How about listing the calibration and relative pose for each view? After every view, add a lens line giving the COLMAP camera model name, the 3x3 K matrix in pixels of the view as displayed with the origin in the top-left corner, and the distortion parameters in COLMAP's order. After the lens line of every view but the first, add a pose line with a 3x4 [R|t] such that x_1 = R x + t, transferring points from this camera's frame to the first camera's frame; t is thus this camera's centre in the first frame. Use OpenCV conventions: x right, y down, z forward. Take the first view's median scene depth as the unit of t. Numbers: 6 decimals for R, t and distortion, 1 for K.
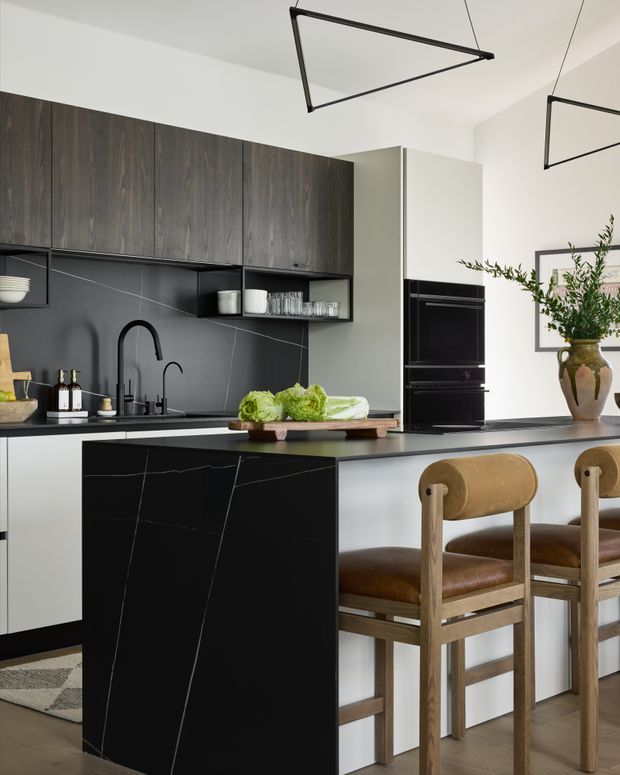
lens RADIAL K [[1214.1, 0, 278.1], [0, 1214.1, 368.6], [0, 0, 1]] dist [0.092229, 0.000000]
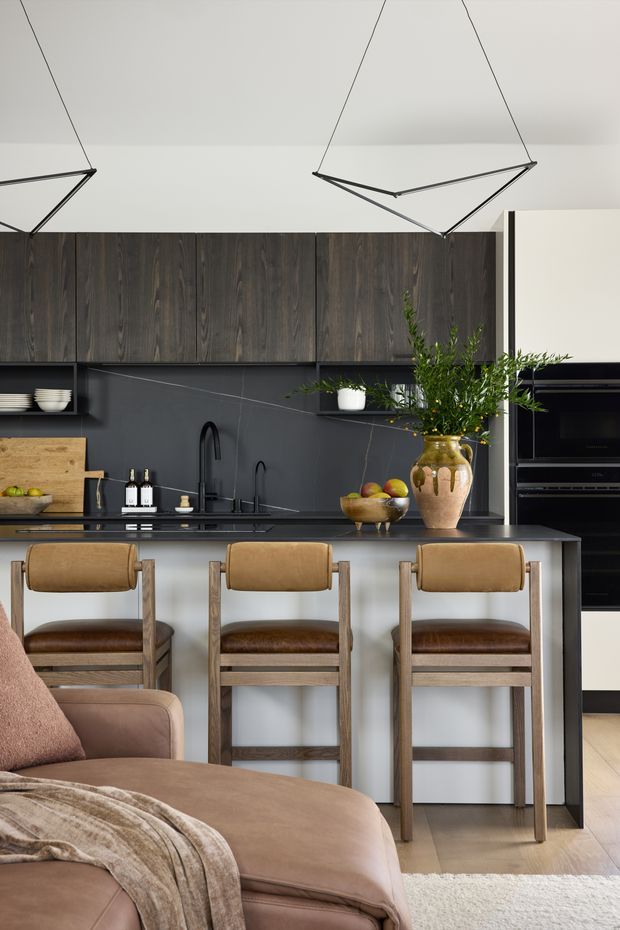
lens RADIAL K [[1530.5, 0, 342.2], [0, 1530.5, 450.2], [0, 0, 1]] dist [0.142269, 0.000000]
pose [[0.684774, -0.007089, -0.728721, 0.958375], [0.003290, 0.999973, -0.006636, -0.005991], [0.728748, 0.002147, 0.684779, 0.189272]]
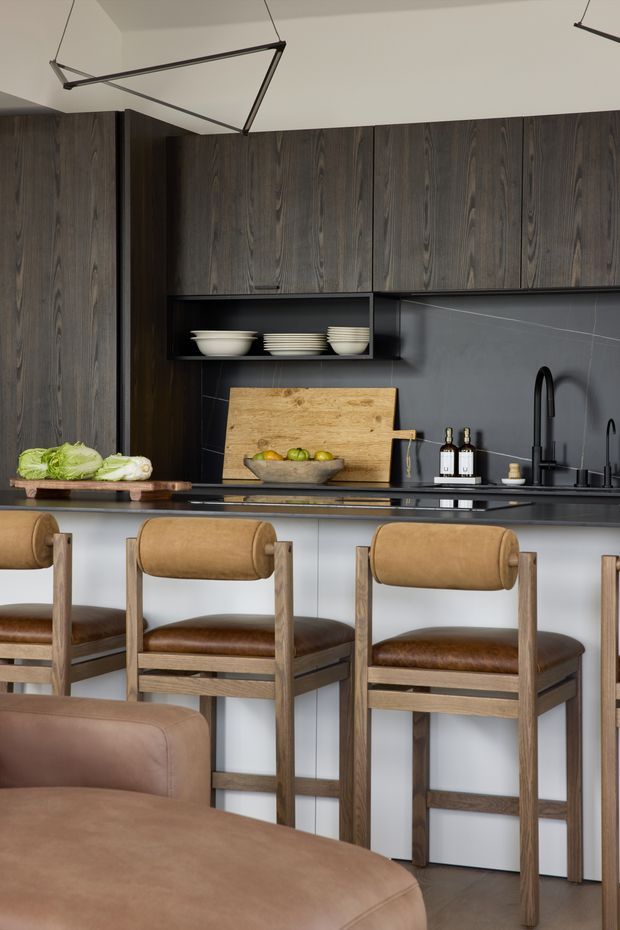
lens RADIAL K [[1950.4, 0, 310.5], [0, 1950.4, 460.9], [0, 0, 1]] dist [0.356601, 0.000000]
pose [[0.375766, 0.021433, -0.926467, 1.059028], [-0.004769, 0.999764, 0.021194, -0.004579], [0.926702, -0.003546, 0.375779, 0.390815]]
